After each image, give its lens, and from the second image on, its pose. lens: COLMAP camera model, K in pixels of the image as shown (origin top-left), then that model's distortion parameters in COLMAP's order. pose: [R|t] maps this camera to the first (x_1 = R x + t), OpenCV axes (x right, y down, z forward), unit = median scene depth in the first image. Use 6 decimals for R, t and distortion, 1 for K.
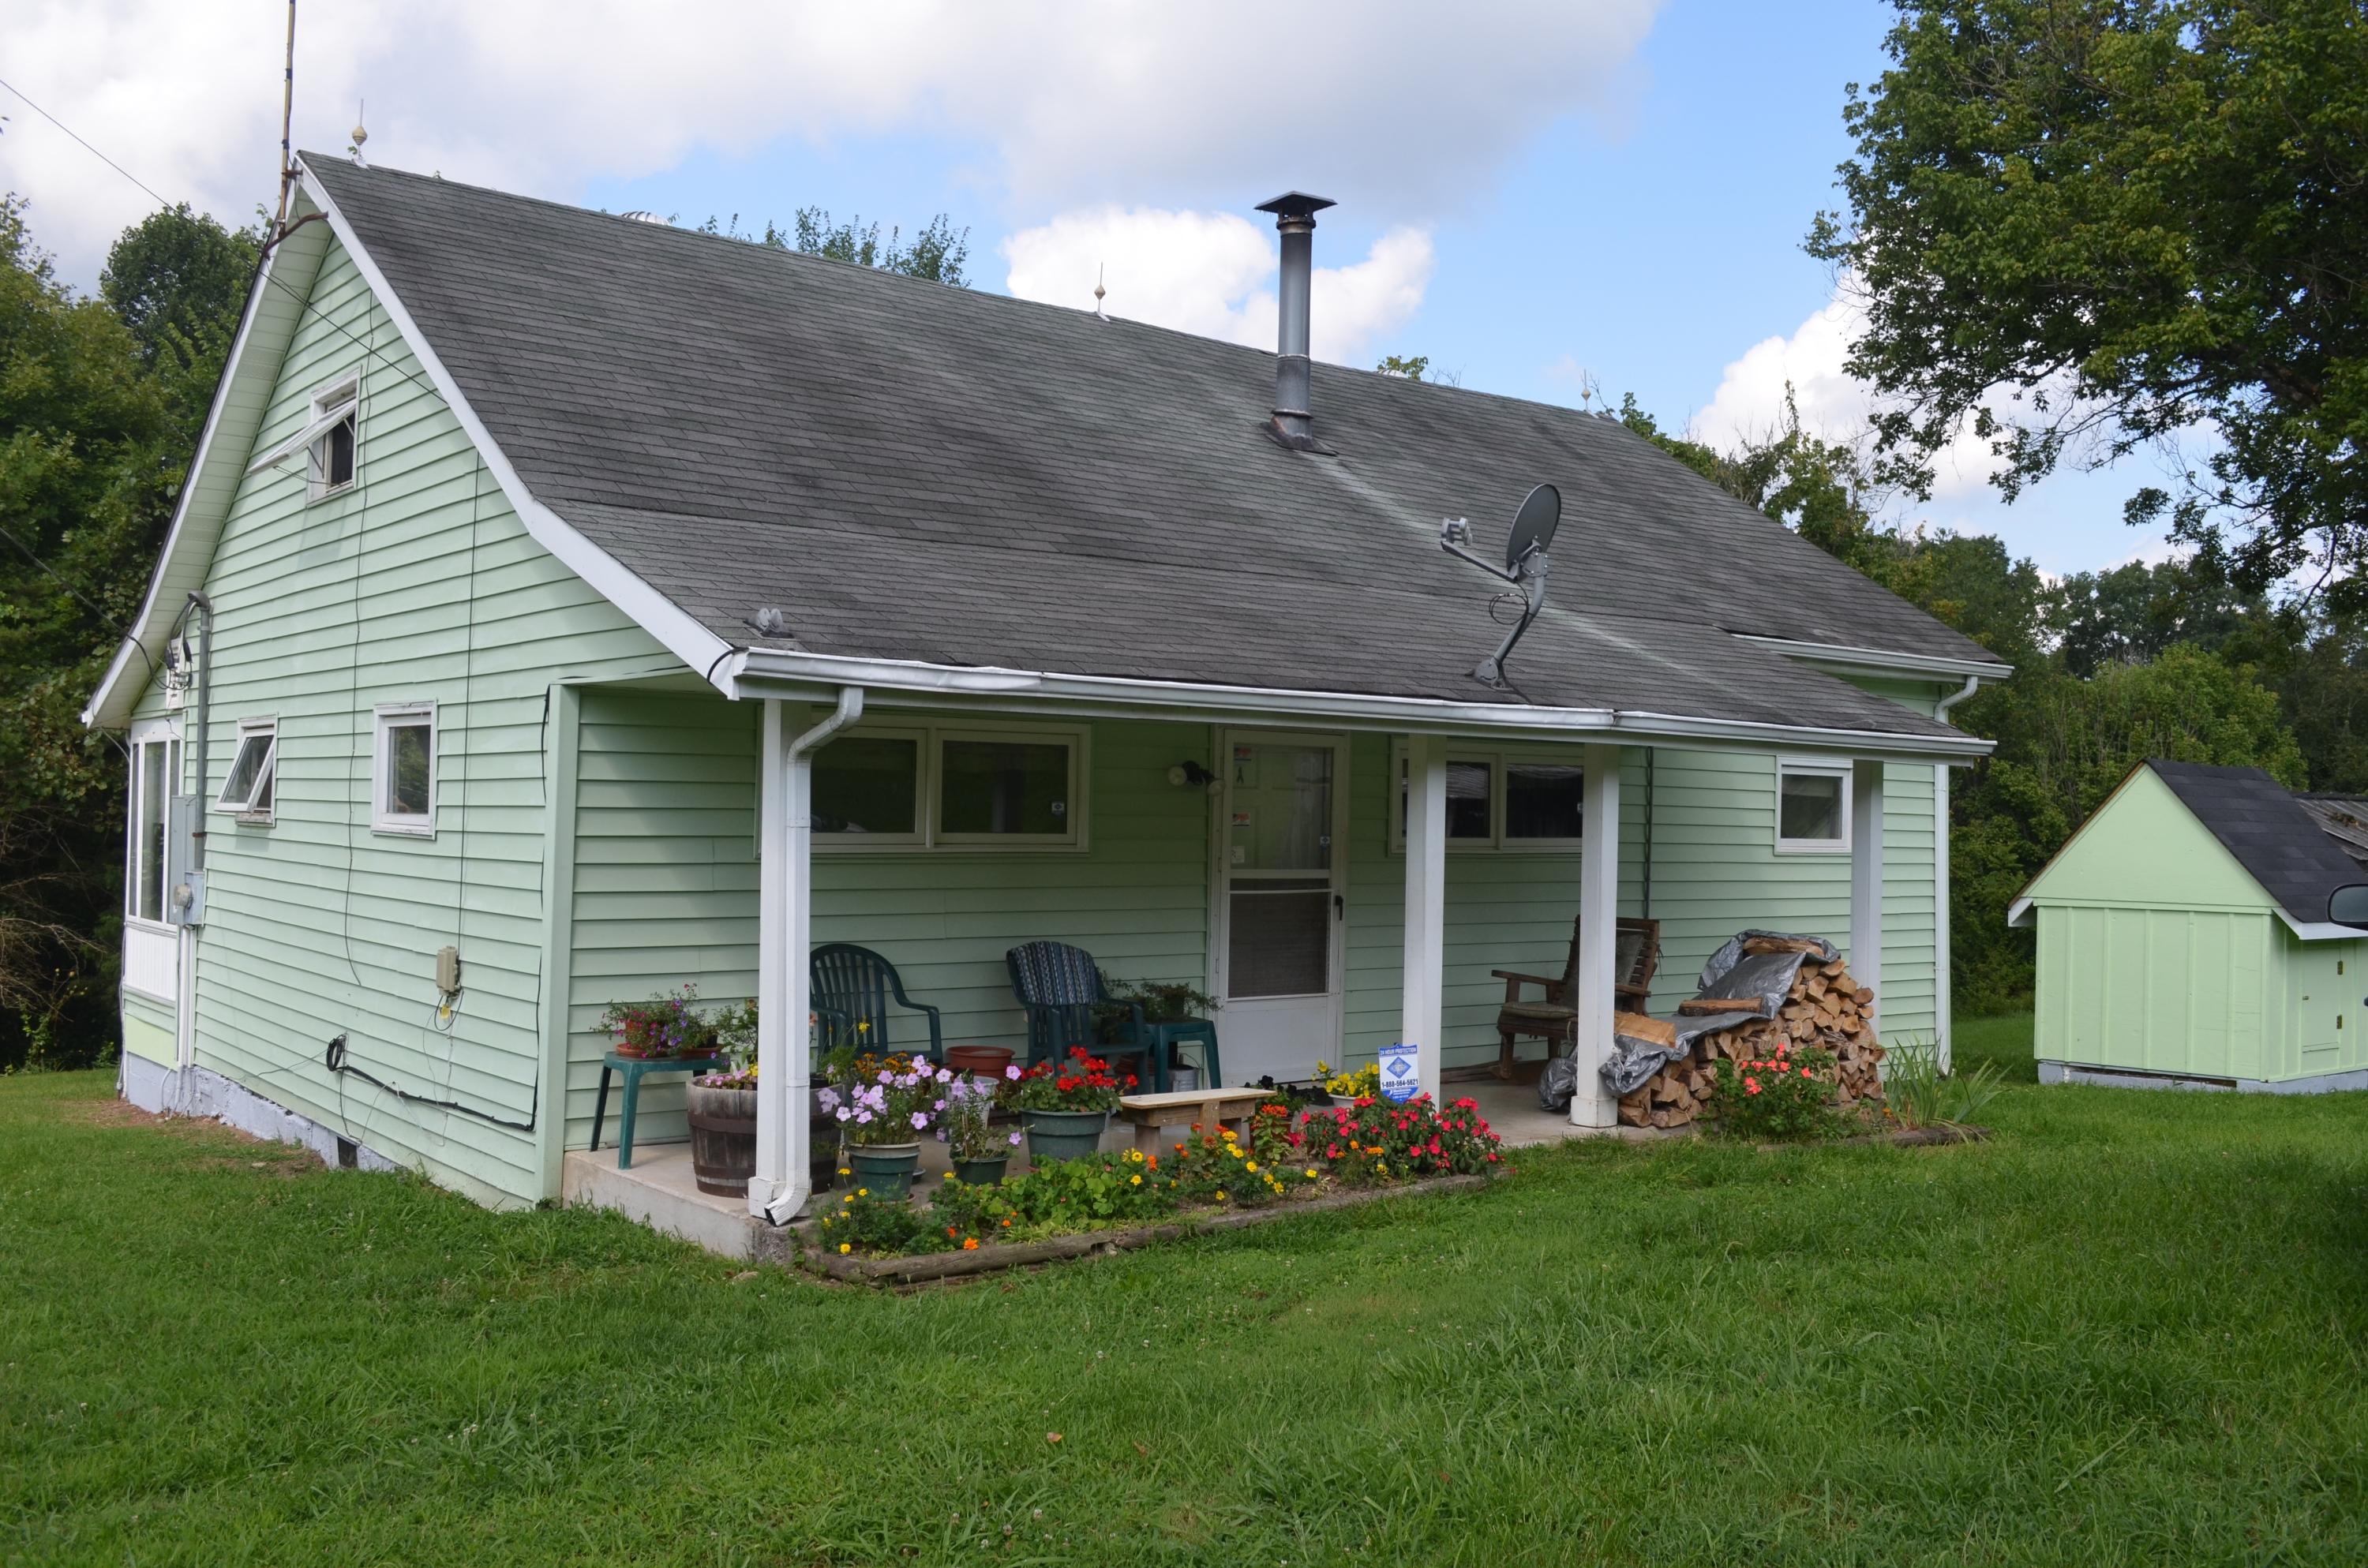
lens RADIAL K [[2160.0, 0, 1176.3], [0, 2160.0, 768.3], [0, 0, 1]] dist [-0.057345, -0.021137]
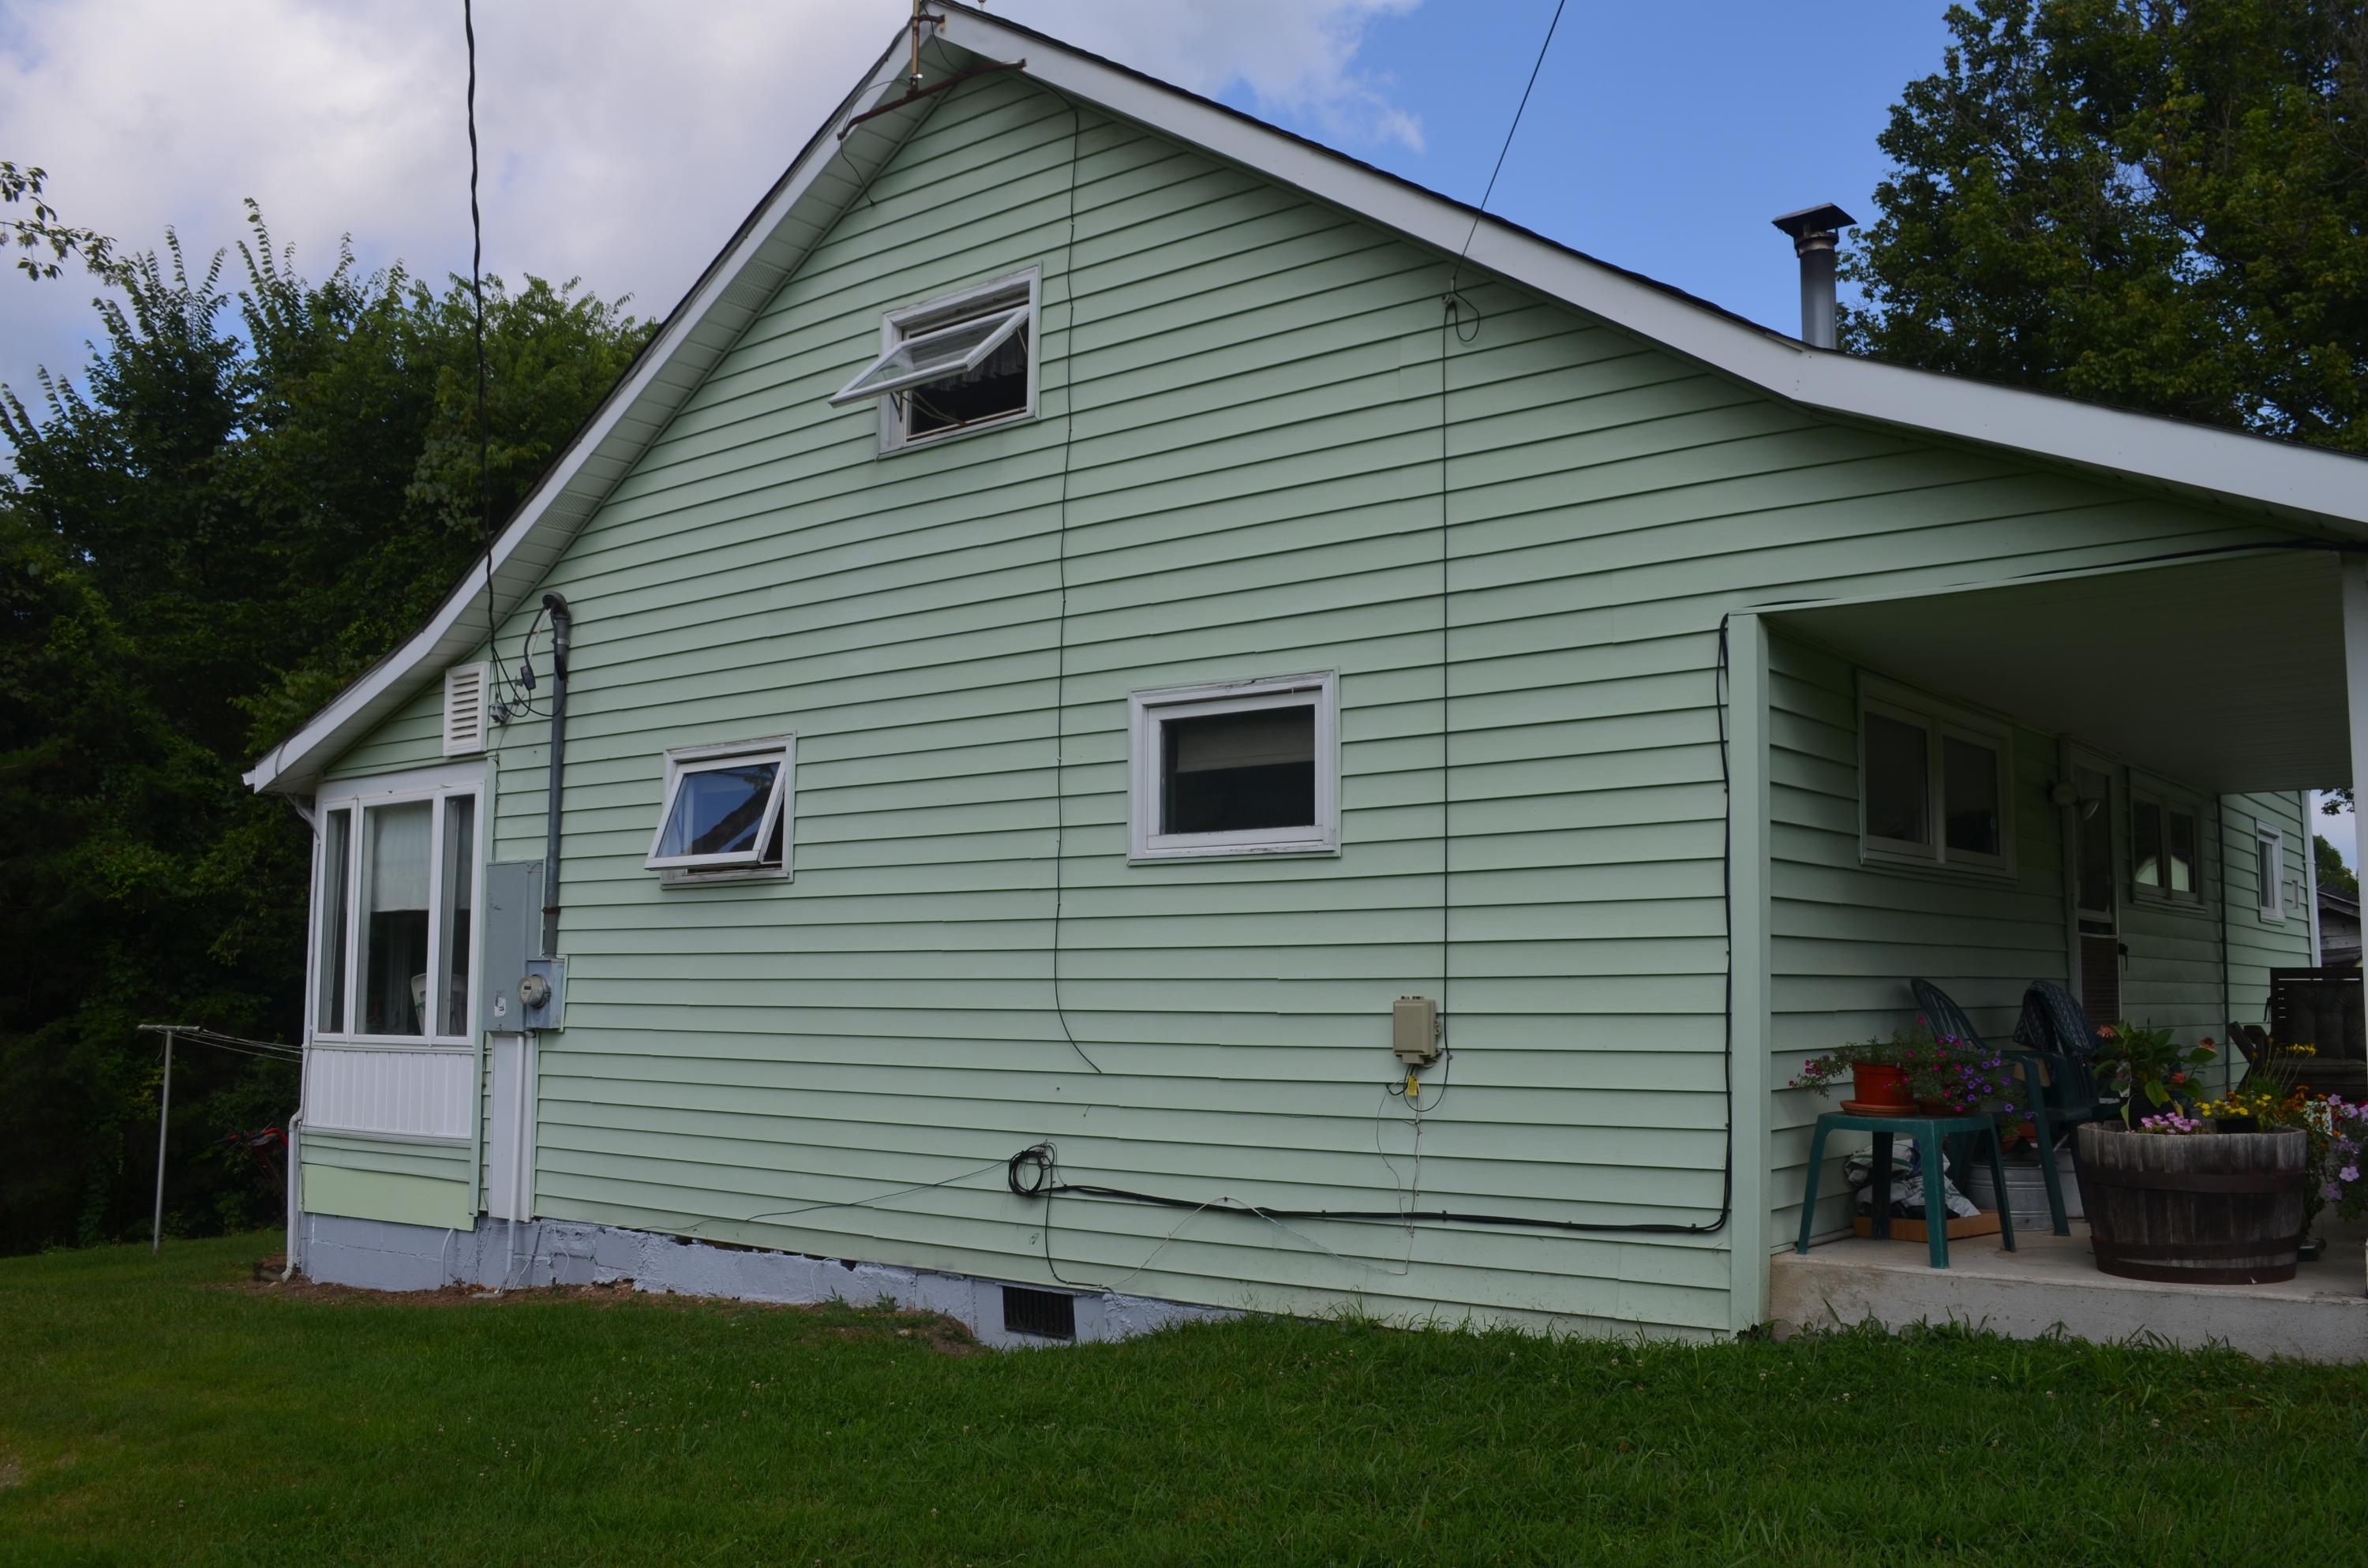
lens RADIAL K [[2057.2, 0, 1188.2], [0, 2057.2, 798.3], [0, 0, 1]] dist [-0.093298, 0.027460]
pose [[0.972203, 0.007343, 0.234025, -0.506975], [0.009917, 0.997320, -0.072491, 0.057797], [-0.233930, 0.072797, 0.969524, 0.294570]]
